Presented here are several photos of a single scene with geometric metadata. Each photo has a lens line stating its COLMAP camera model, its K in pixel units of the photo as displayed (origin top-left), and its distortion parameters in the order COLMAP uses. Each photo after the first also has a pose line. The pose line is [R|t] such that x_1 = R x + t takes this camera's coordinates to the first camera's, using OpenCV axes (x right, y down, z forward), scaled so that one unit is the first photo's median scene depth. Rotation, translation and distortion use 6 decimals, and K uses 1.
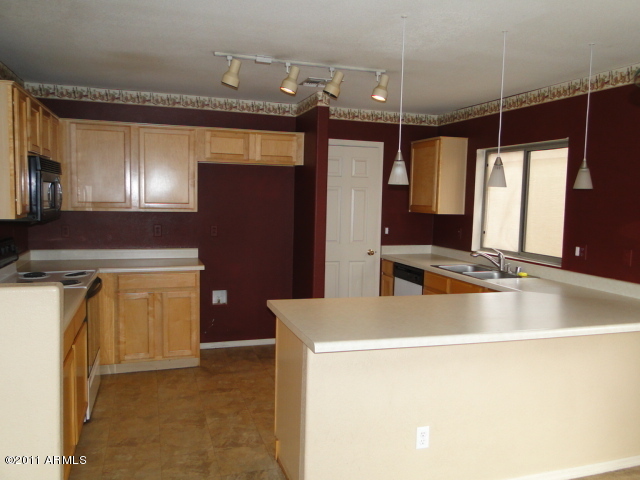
lens RADIAL K [[525.6, 0, 321.8], [0, 525.6, 239.5], [0, 0, 1]] dist [0.014128, -0.029523]
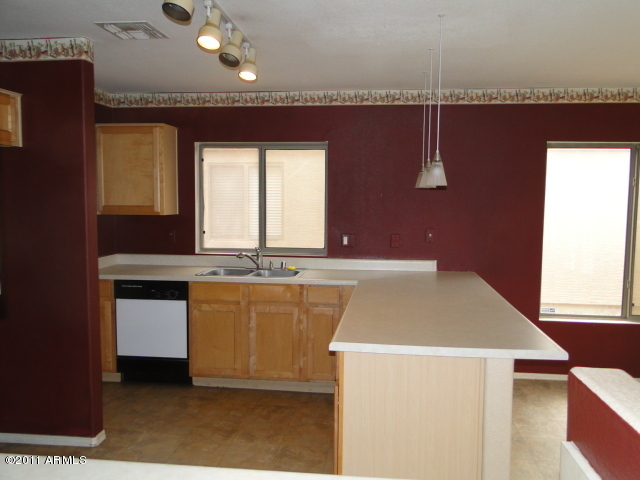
lens RADIAL K [[525.6, 0, 318.6], [0, 525.6, 240.7], [0, 0, 1]] dist [0.014128, -0.029523]
pose [[0.423482, -0.095220, 0.900886, -0.495605], [0.078545, 0.994575, 0.068200, -0.051344], [-0.902493, 0.041879, 0.428664, 0.466145]]
